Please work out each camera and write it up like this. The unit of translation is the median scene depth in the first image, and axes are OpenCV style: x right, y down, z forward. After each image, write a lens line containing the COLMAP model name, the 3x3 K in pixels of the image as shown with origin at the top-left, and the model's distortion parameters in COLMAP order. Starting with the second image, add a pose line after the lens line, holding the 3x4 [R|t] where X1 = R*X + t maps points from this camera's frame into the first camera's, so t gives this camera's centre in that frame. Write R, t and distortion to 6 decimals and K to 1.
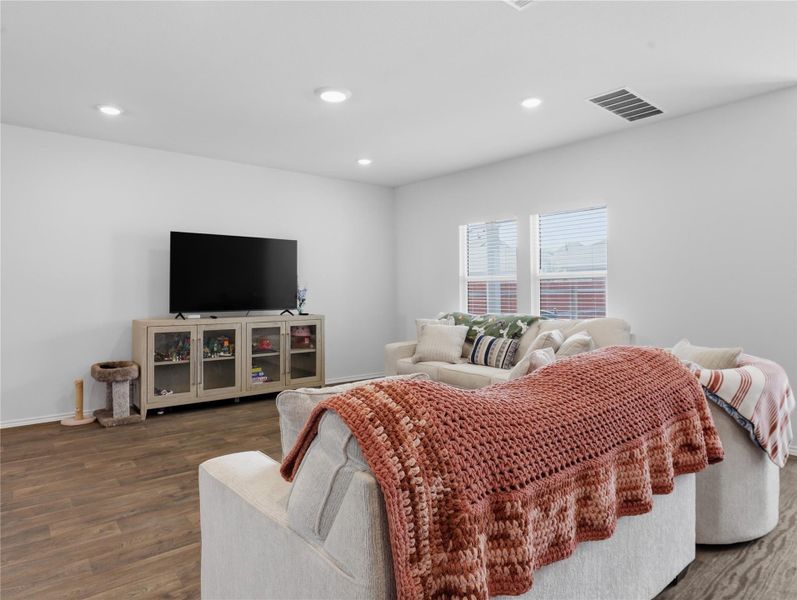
lens RADIAL K [[485.0, 0, 386.3], [0, 485.0, 286.7], [0, 0, 1]] dist [-0.057676, 0.034254]
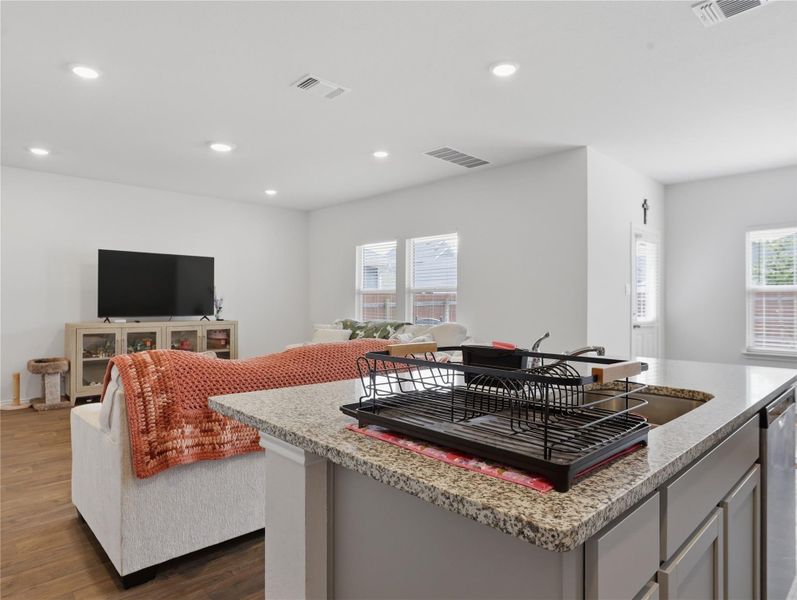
lens RADIAL K [[485.0, 0, 398.5], [0, 485.0, 303.9], [0, 0, 1]] dist [-0.057676, 0.034254]
pose [[0.997500, 0.007917, 0.070225, 0.226822], [-0.008971, 0.999852, 0.014712, -0.004280], [-0.070098, -0.015305, 0.997423, -0.252386]]
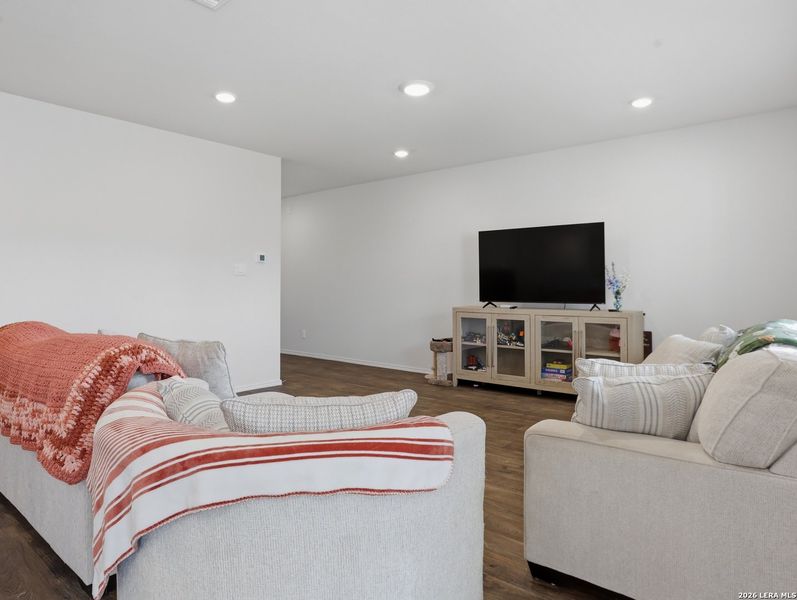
lens RADIAL K [[485.0, 0, 403.8], [0, 485.0, 293.0], [0, 0, 1]] dist [-0.057676, 0.034254]
pose [[0.195290, 0.017573, -0.980588, 0.702159], [0.015768, 0.999654, 0.021055, 0.006137], [0.980619, -0.019574, 0.194945, 0.623868]]
